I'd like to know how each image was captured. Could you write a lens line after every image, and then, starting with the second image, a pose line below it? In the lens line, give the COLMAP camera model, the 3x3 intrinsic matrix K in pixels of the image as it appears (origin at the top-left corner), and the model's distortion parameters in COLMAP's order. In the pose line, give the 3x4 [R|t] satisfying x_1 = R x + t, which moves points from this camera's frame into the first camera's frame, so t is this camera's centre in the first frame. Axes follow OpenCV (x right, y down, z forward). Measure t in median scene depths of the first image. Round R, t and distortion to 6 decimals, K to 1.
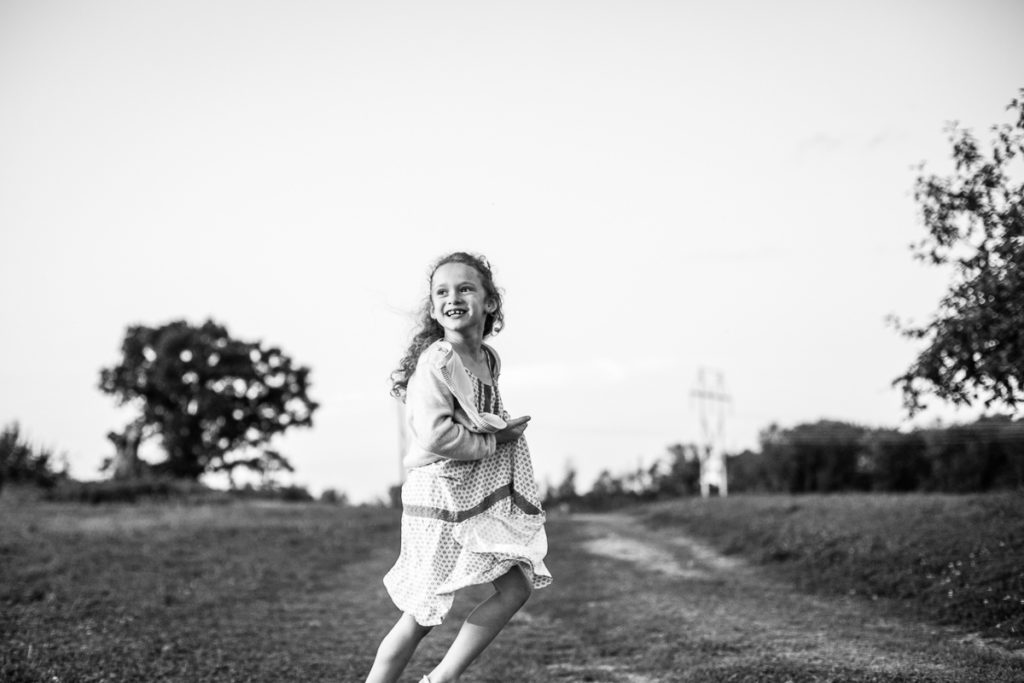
lens RADIAL K [[1622.2, 0, 491.8], [0, 1622.2, 342.5], [0, 0, 1]] dist [-0.113400, -0.010223]
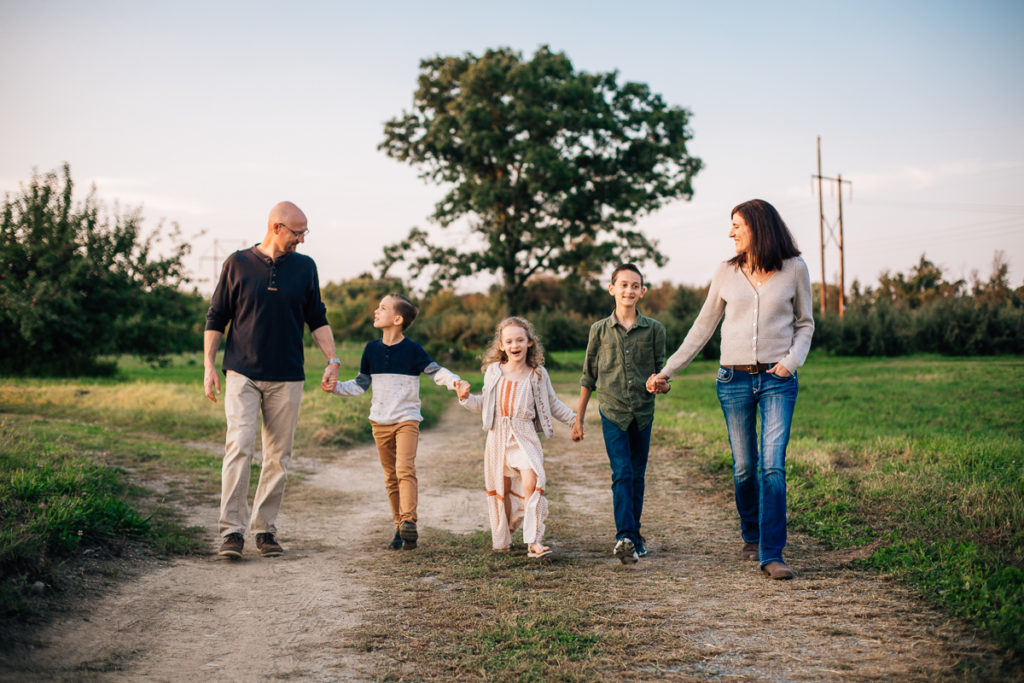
lens RADIAL K [[1479.0, 0, 512.0], [0, 1479.0, 341.5], [0, 0, 1]] dist [-0.006485, 0.019736]
pose [[0.967163, -0.003344, -0.254136, -0.026045], [0.035102, 0.992088, 0.120535, 0.034482], [0.251723, -0.125498, 0.959628, 0.370864]]
